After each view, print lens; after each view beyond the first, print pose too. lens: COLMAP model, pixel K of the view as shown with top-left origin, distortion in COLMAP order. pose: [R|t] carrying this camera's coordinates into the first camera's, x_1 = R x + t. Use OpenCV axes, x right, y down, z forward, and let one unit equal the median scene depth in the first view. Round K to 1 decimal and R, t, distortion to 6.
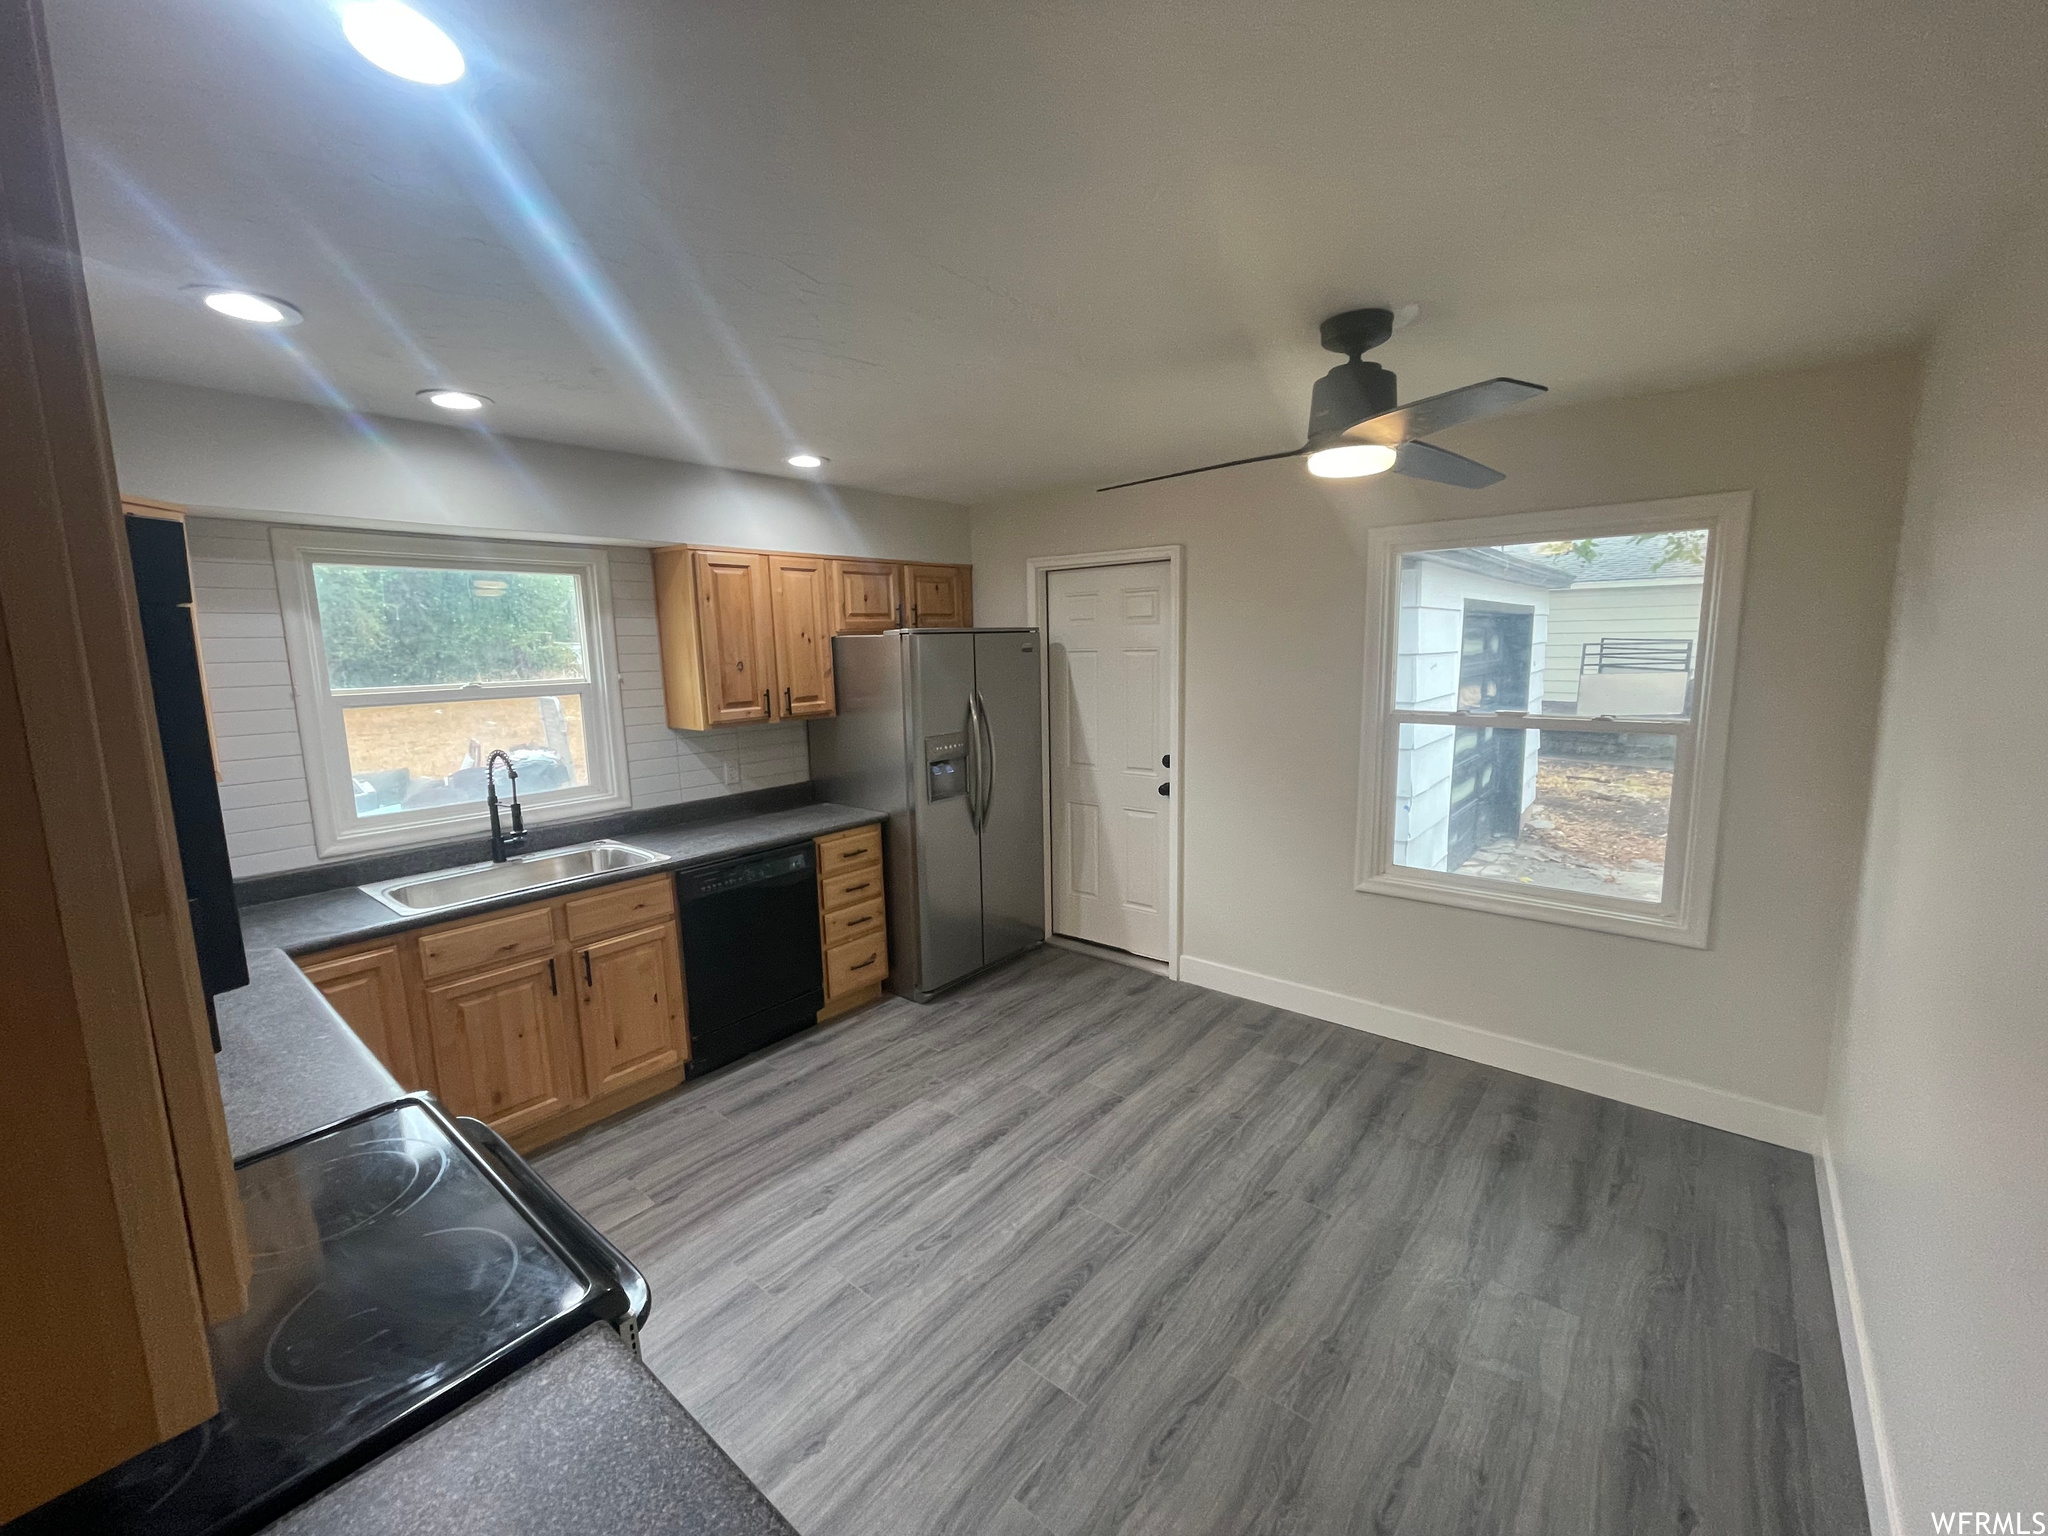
lens RADIAL K [[830.6, 0, 1035.9], [0, 830.6, 768.6], [0, 0, 1]] dist [-0.002347, -0.001833]
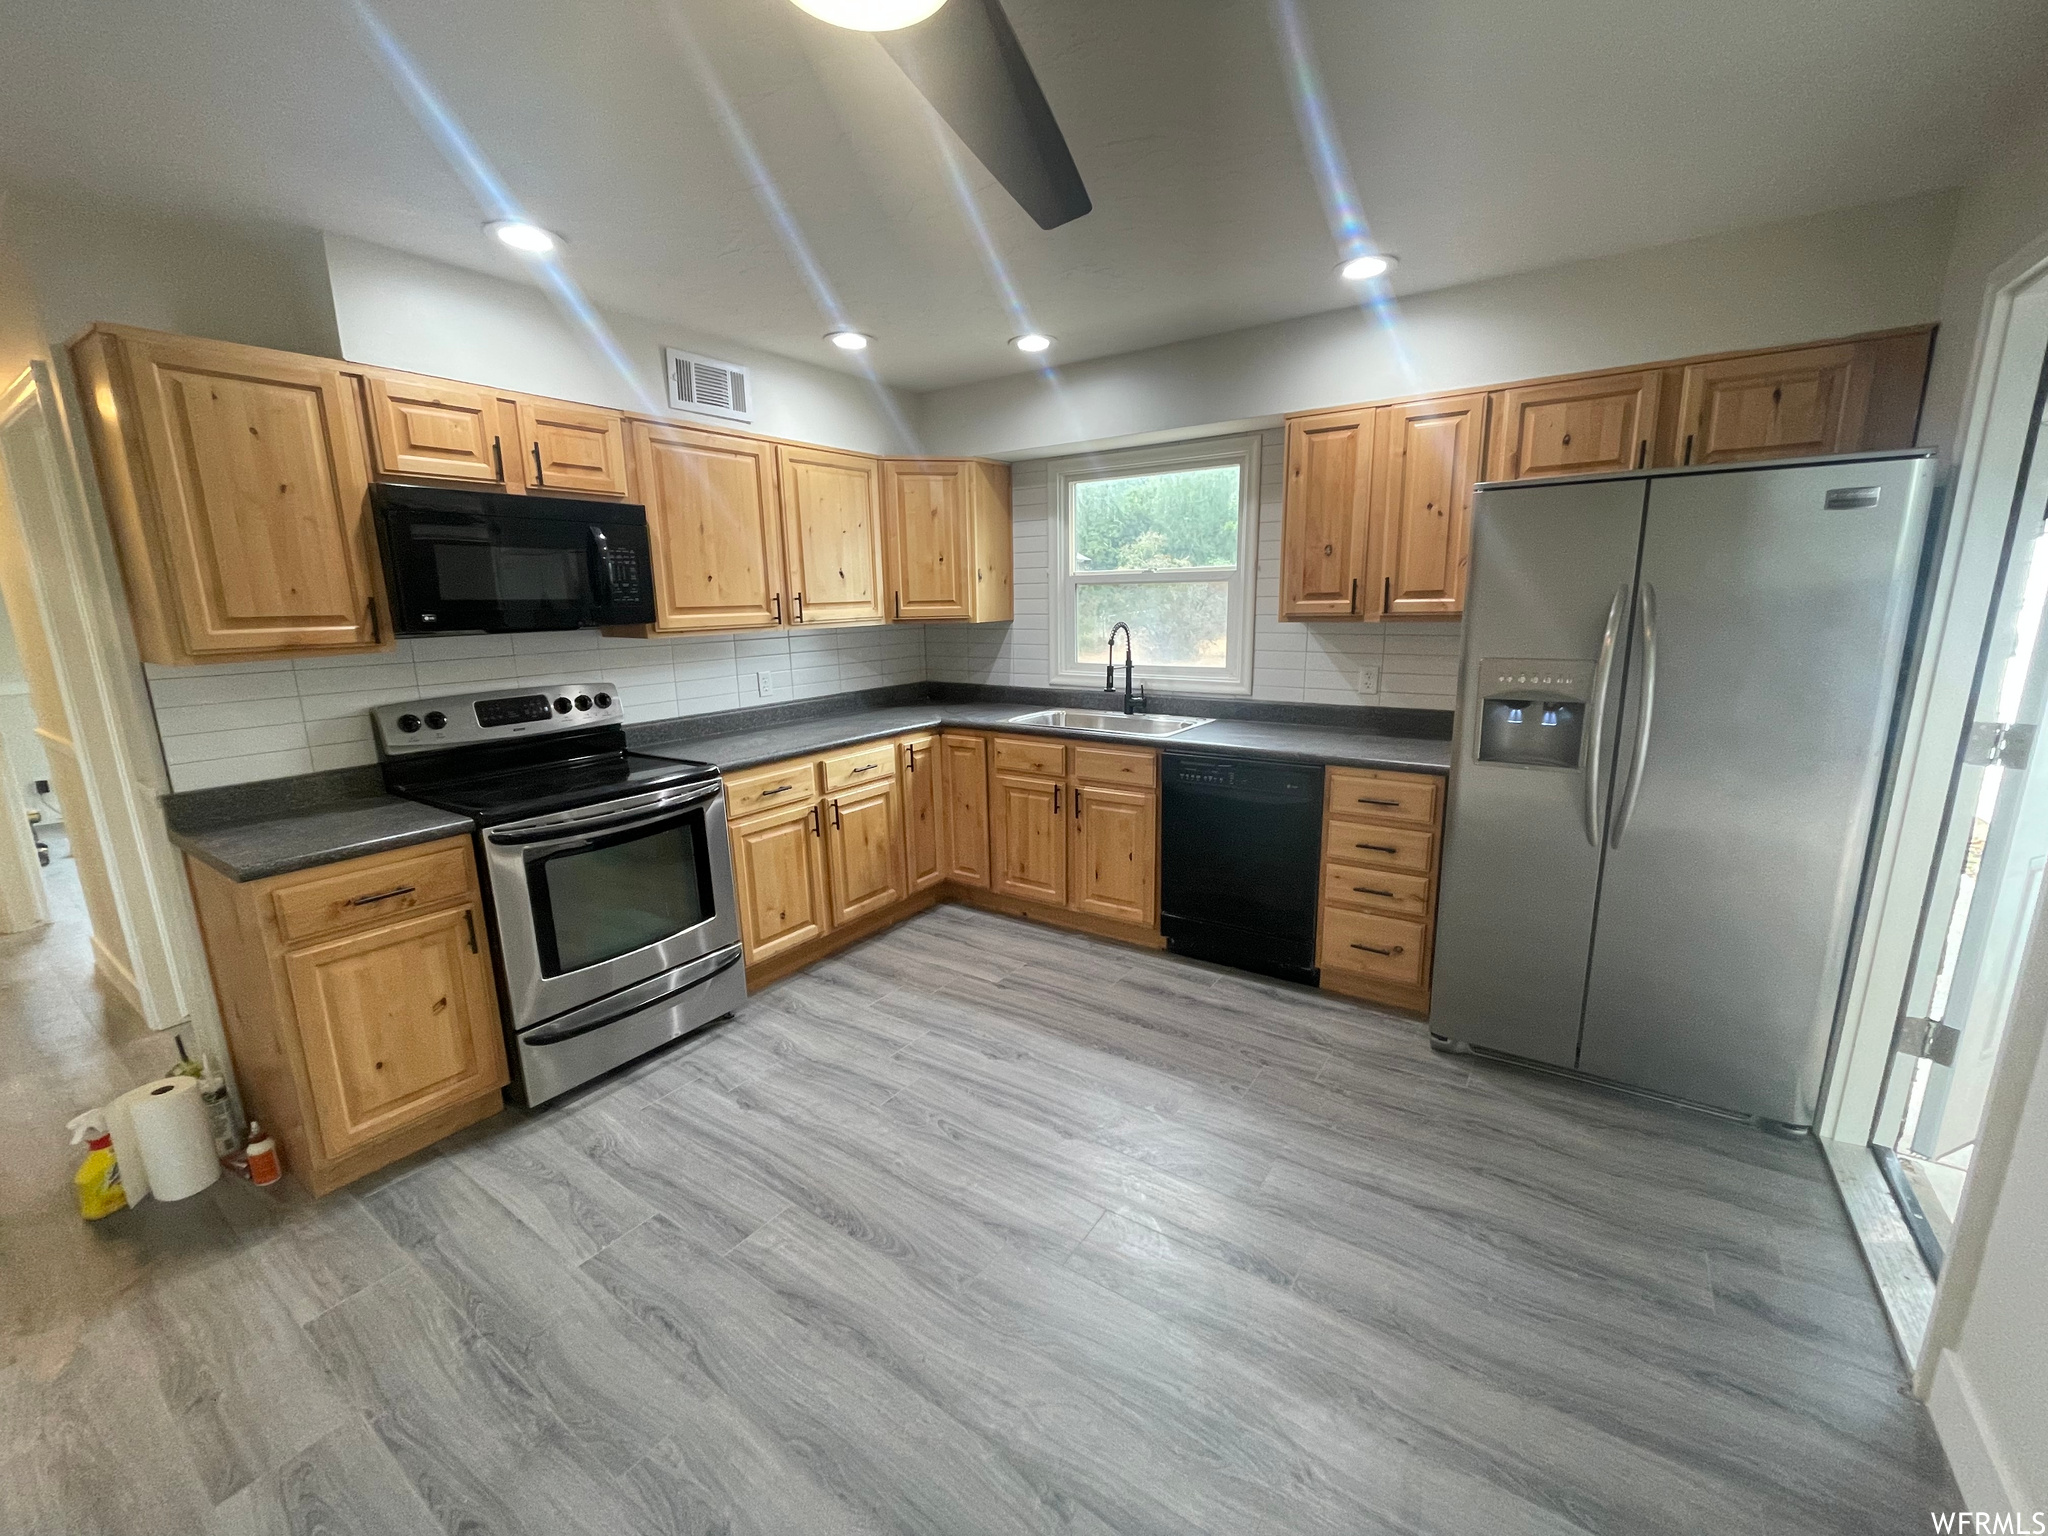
lens RADIAL K [[830.6, 0, 1024.4], [0, 830.6, 773.0], [0, 0, 1]] dist [-0.002347, -0.001833]
pose [[0.077787, 0.229185, -0.970270, 0.512804], [-0.132563, 0.966955, 0.217774, -0.047643], [0.988118, 0.111682, 0.105598, 0.641304]]
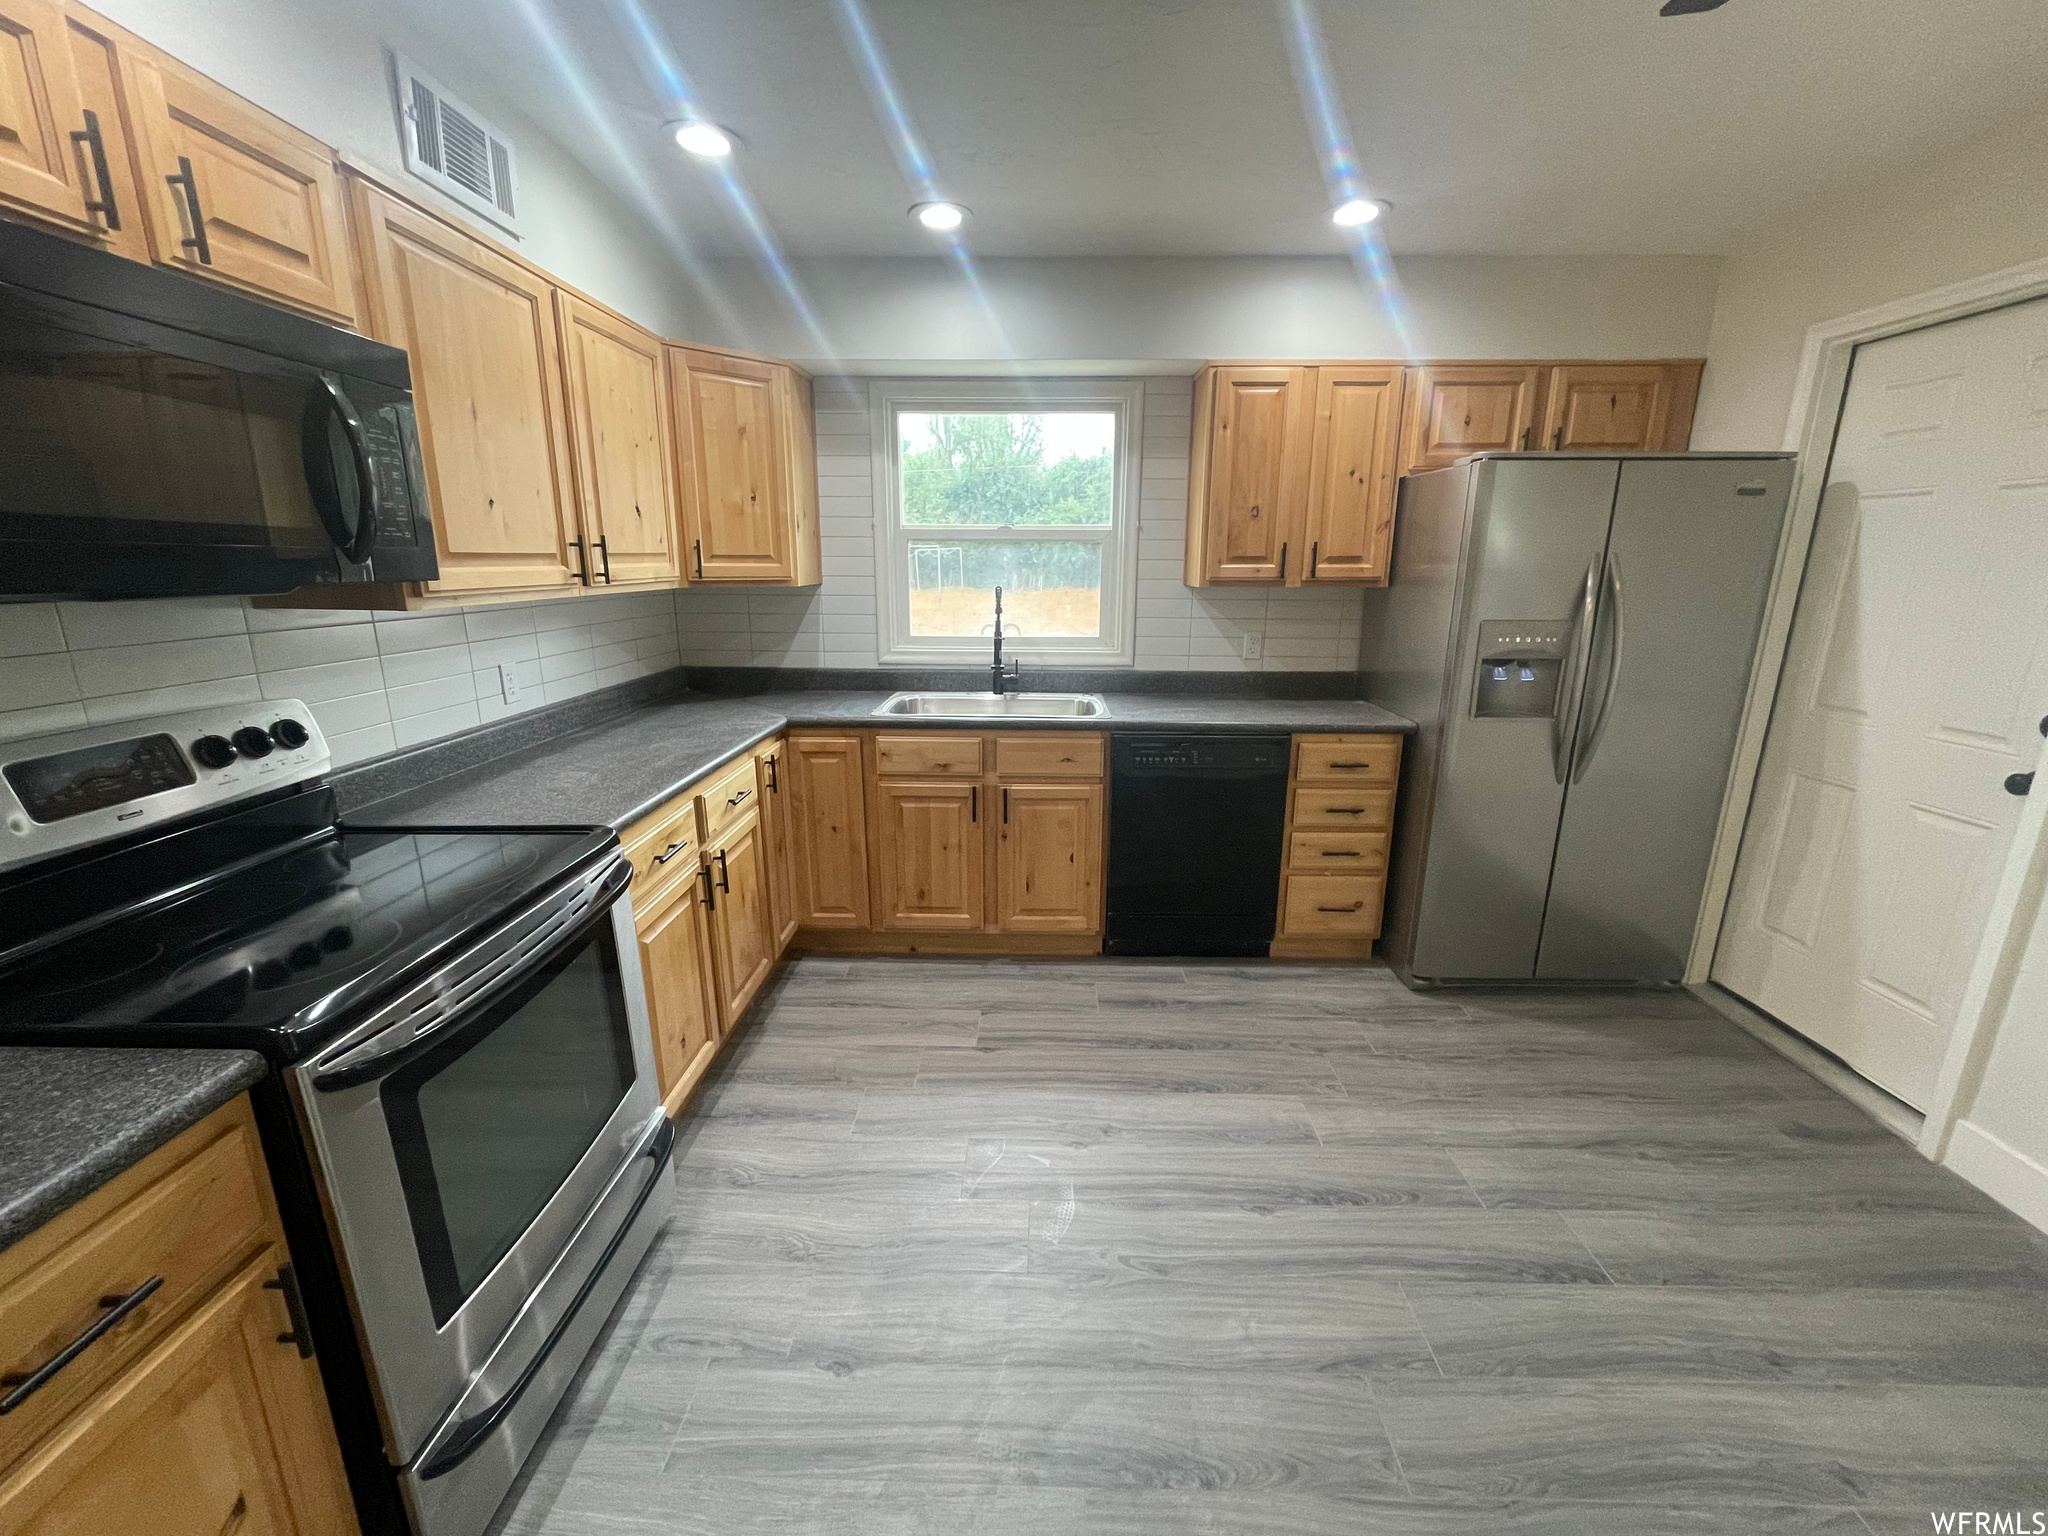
lens RADIAL K [[830.6, 0, 1023.9], [0, 830.6, 770.5], [0, 0, 1]] dist [-0.002347, -0.001833]
pose [[0.613756, 0.218770, -0.758579, 0.189788], [-0.136647, 0.975776, 0.170849, 0.018306], [0.777580, -0.001202, 0.628783, 0.308831]]
